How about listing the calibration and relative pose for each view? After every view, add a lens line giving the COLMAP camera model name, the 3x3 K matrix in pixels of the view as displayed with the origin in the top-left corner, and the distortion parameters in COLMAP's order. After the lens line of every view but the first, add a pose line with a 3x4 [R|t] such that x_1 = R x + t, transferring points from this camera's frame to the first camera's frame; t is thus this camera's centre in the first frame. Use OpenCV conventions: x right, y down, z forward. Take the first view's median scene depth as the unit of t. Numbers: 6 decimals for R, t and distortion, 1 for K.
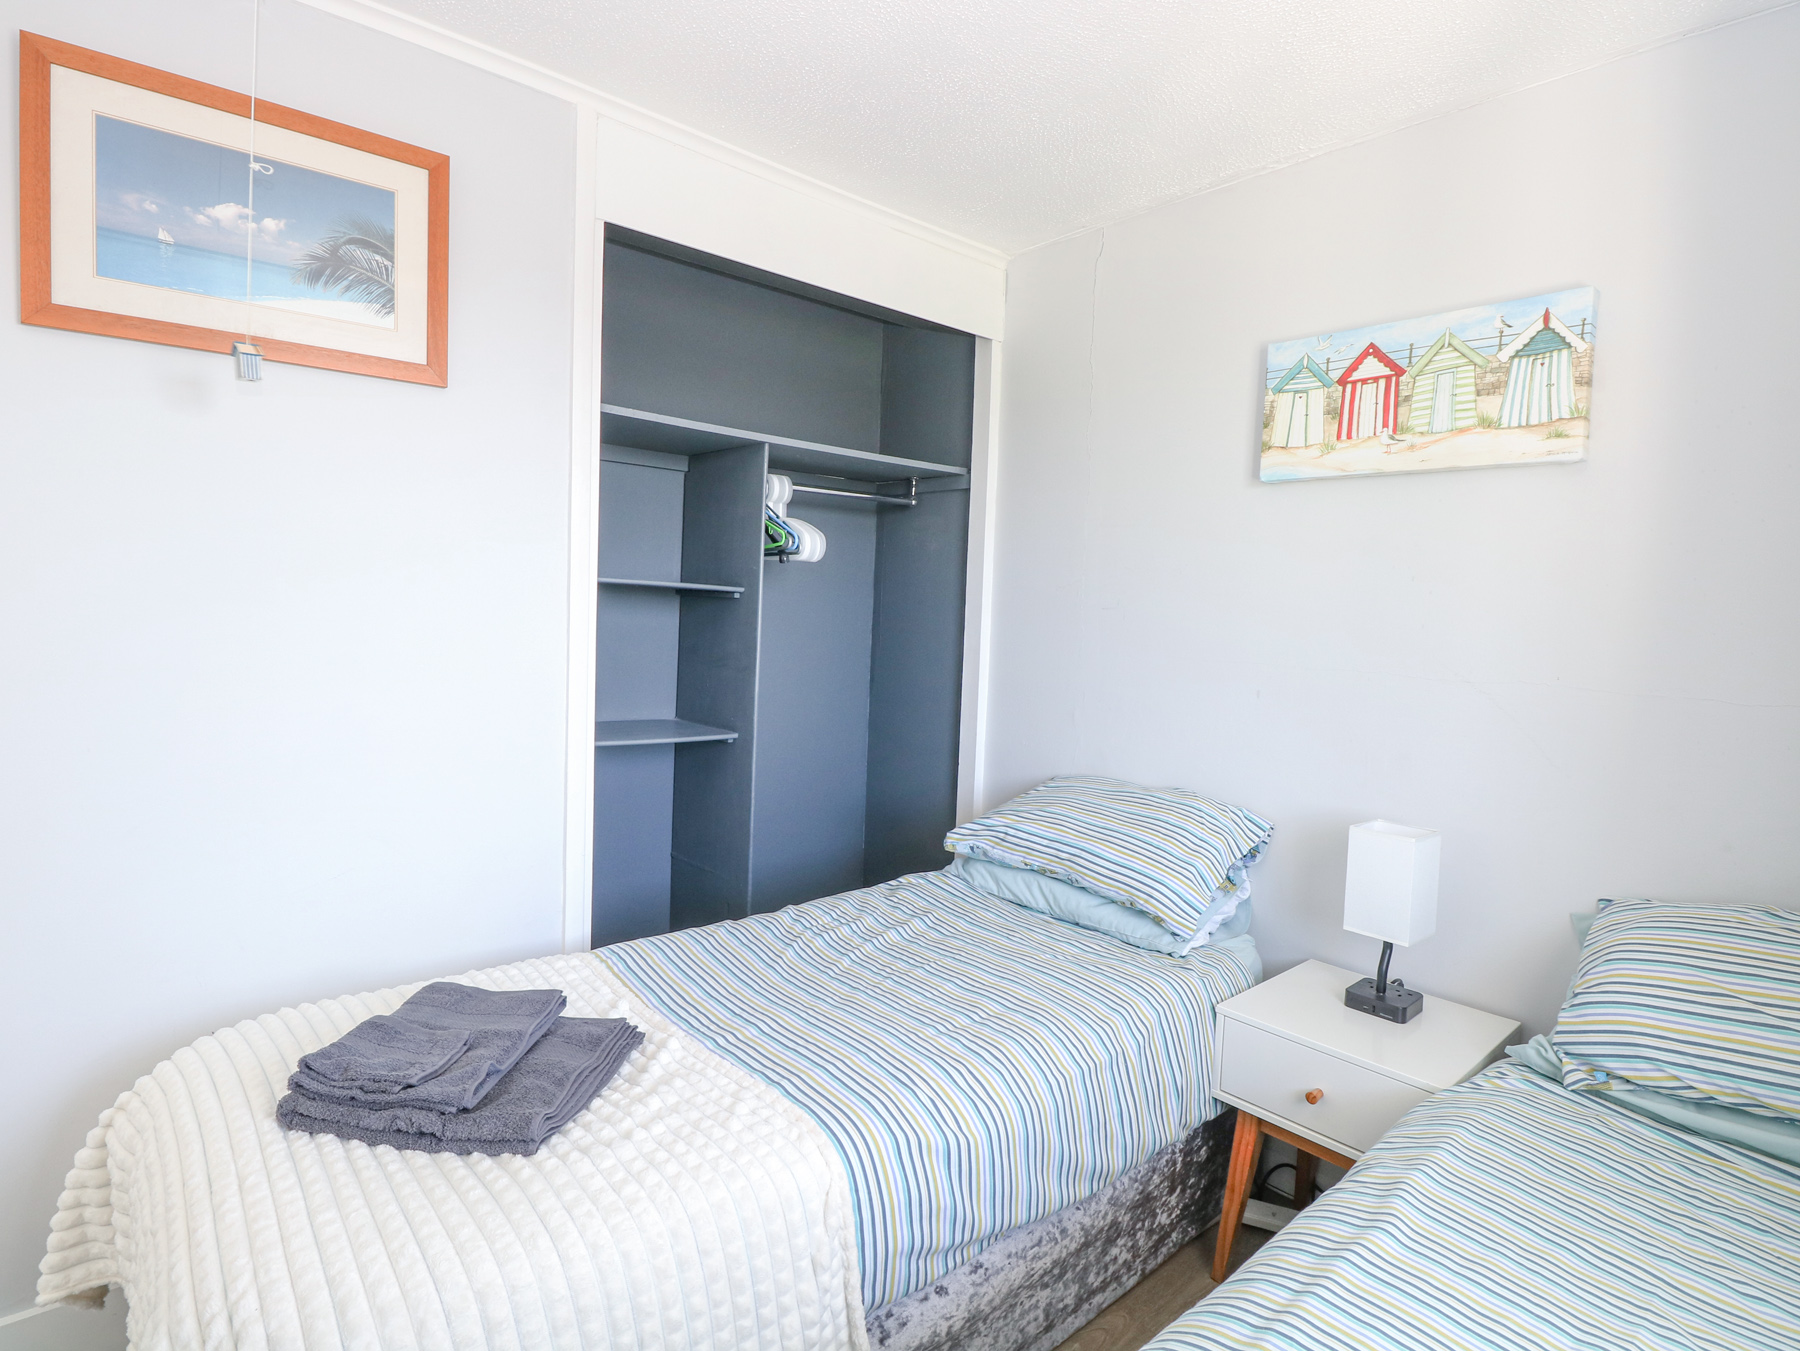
lens RADIAL K [[942.4, 0, 894.6], [0, 942.4, 647.6], [0, 0, 1]] dist [-0.002316, -0.013655]
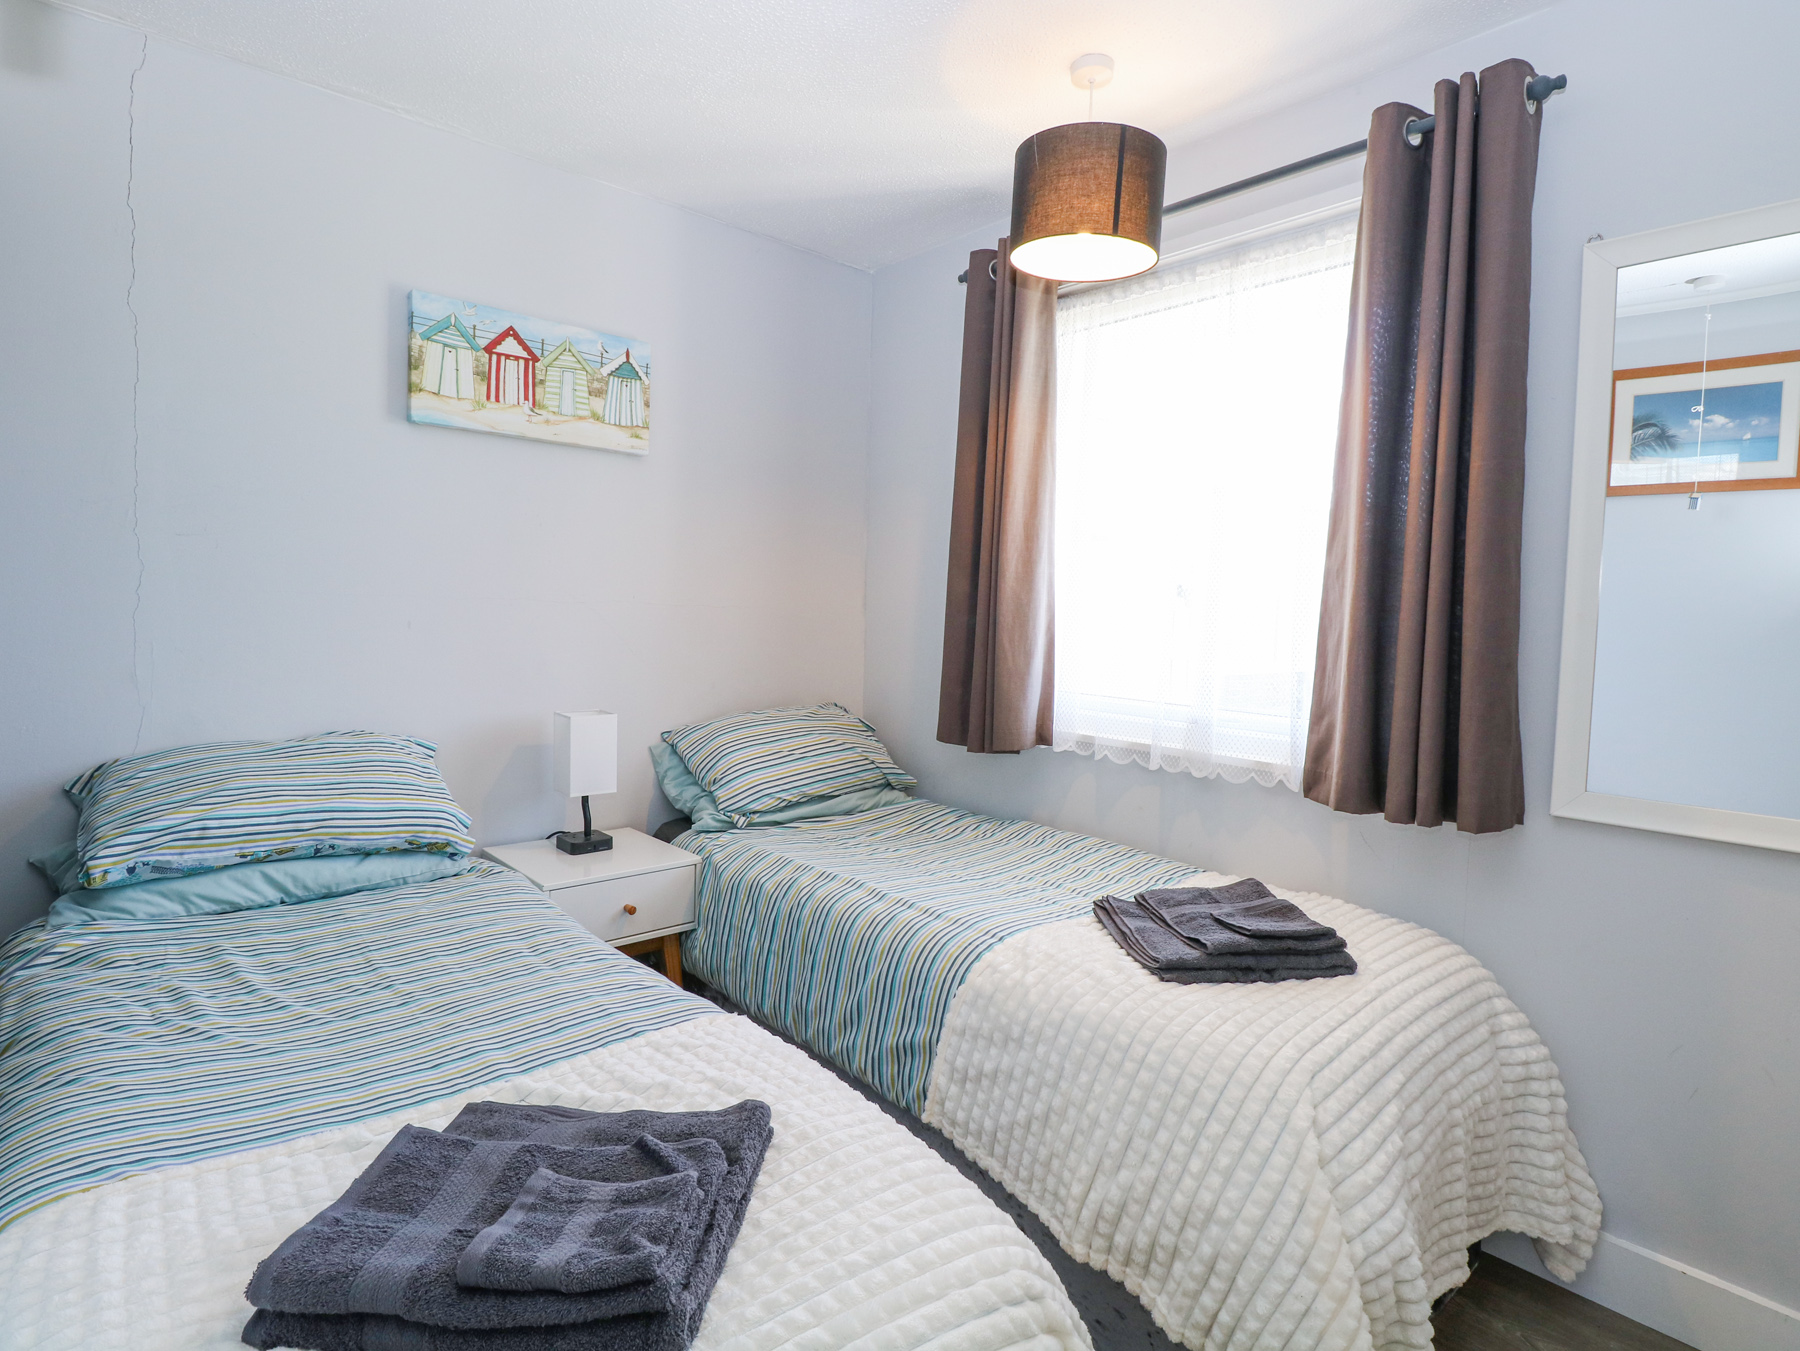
lens RADIAL K [[942.4, 0, 894.6], [0, 942.4, 647.6], [0, 0, 1]] dist [-0.002316, -0.013655]
pose [[-0.005652, -0.076320, 0.997067, -0.728537], [0.017599, 0.996921, 0.076408, 0.004510], [-0.999829, 0.017979, -0.004292, 0.515060]]
